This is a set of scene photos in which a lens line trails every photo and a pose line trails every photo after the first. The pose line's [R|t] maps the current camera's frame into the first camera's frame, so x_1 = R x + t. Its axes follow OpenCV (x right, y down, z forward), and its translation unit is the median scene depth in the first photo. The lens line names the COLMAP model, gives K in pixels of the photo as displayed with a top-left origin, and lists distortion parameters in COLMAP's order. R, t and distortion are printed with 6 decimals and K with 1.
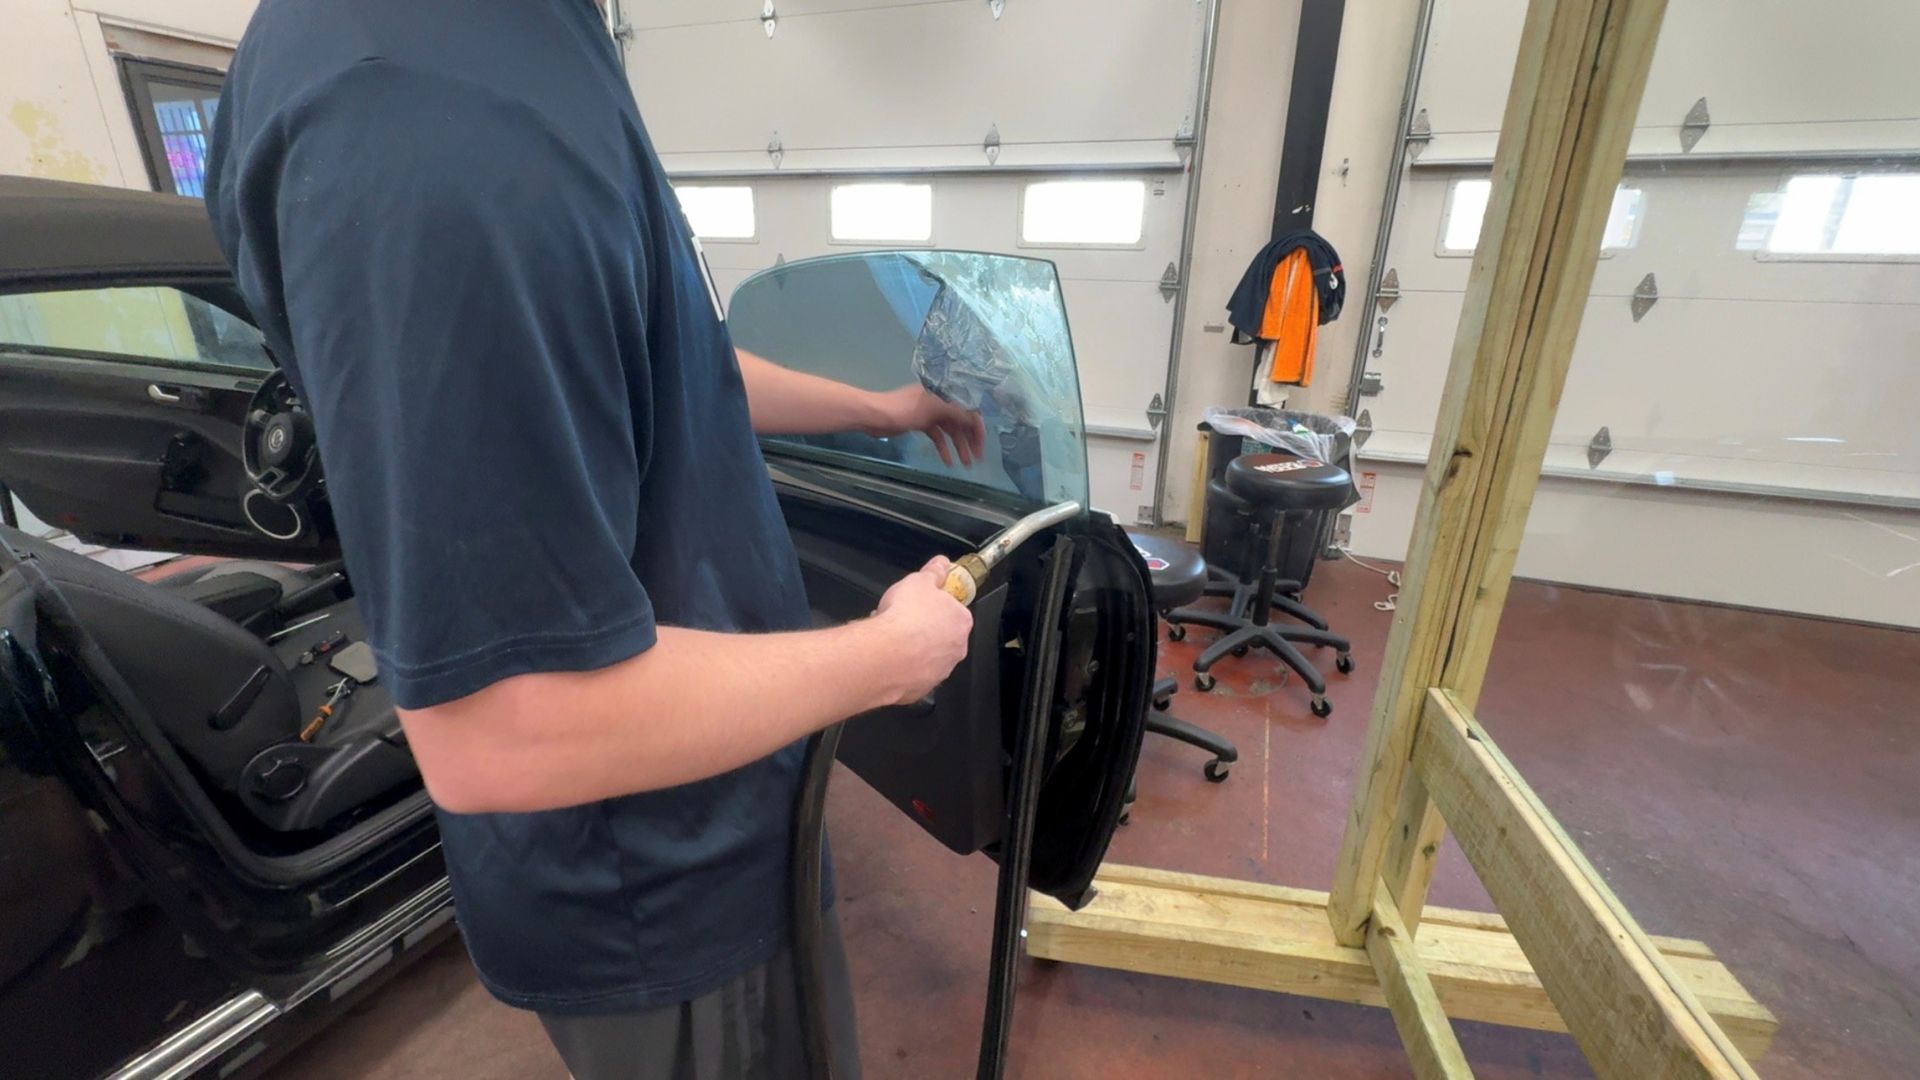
lens RADIAL K [[790.3, 0, 969.7], [0, 790.3, 531.1], [0, 0, 1]] dist [0.000445, -0.000168]
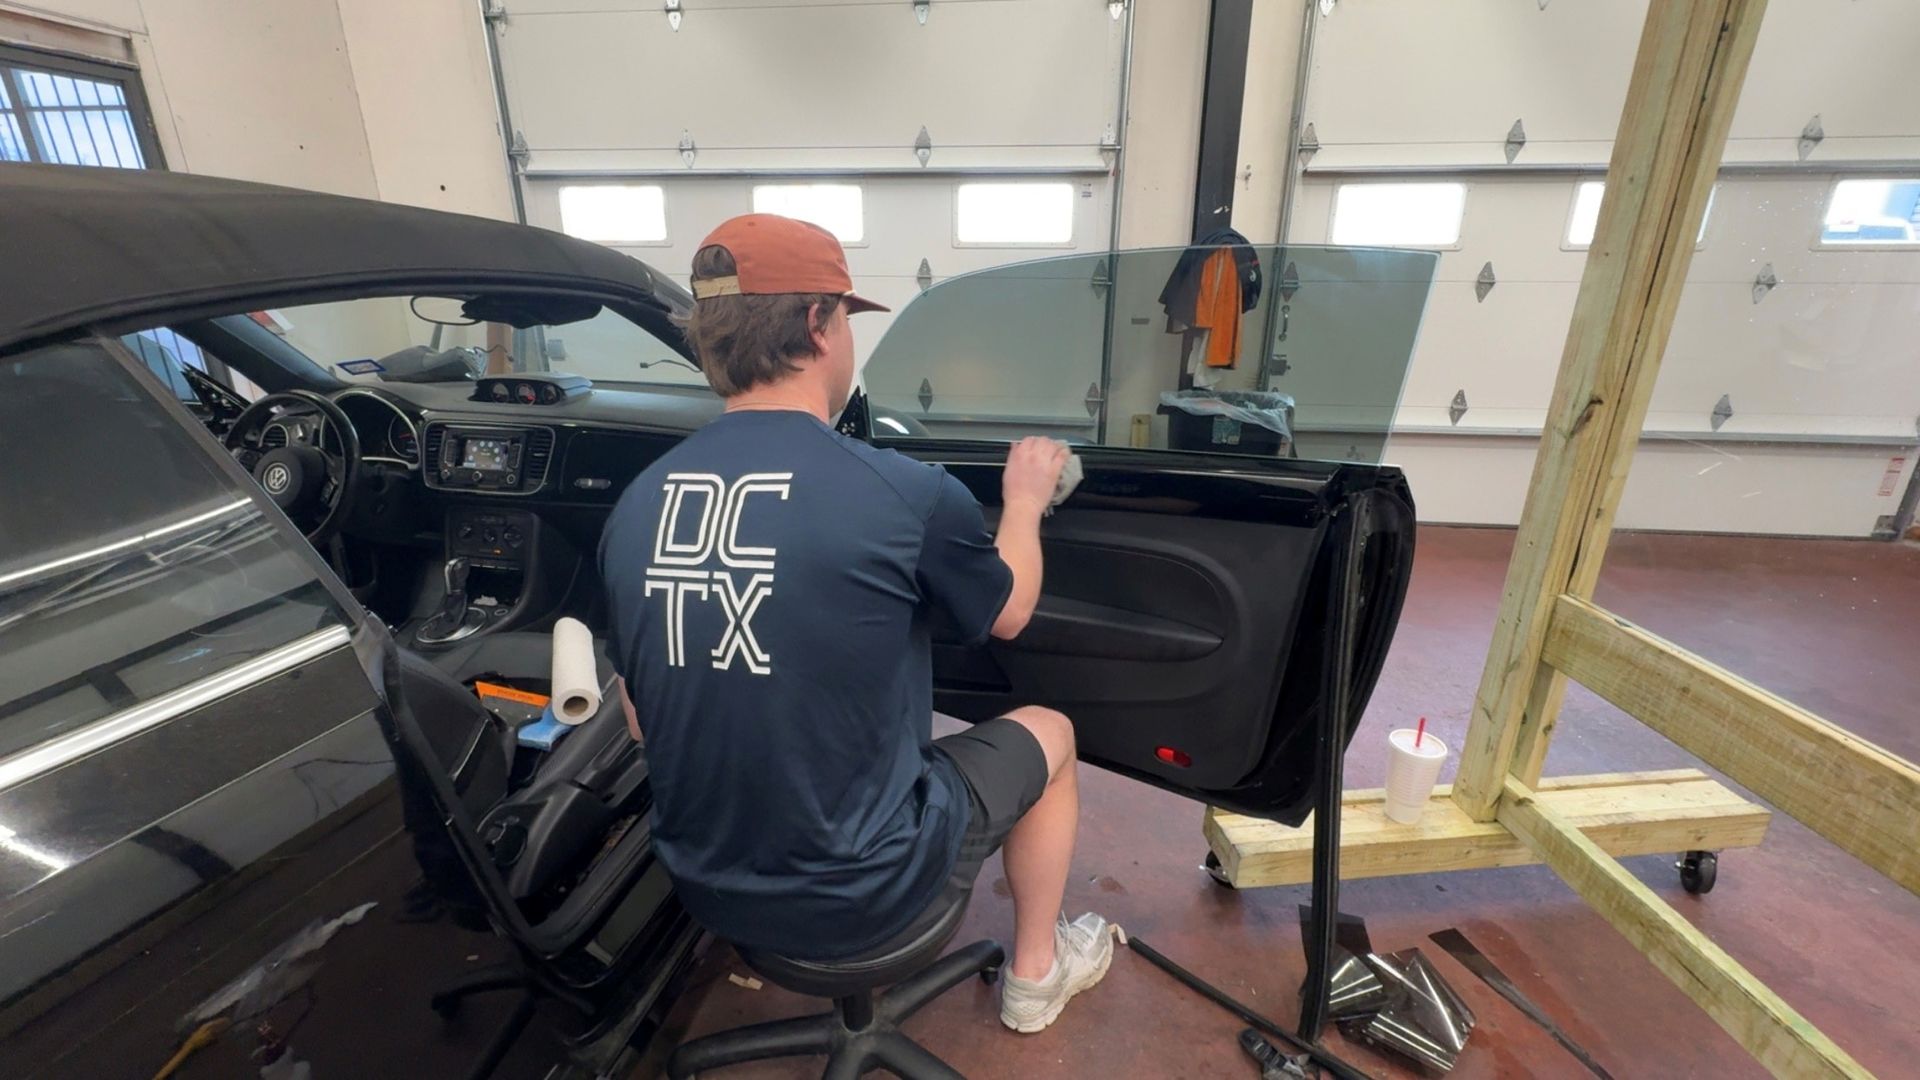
lens RADIAL K [[790.3, 0, 969.7], [0, 790.3, 531.1], [0, 0, 1]] dist [0.000445, -0.000168]
pose [[0.969891, -0.092382, 0.225339, -0.216203], [0.092924, 0.995639, 0.008220, 0.001215], [-0.225116, 0.012967, 0.974246, 0.000608]]
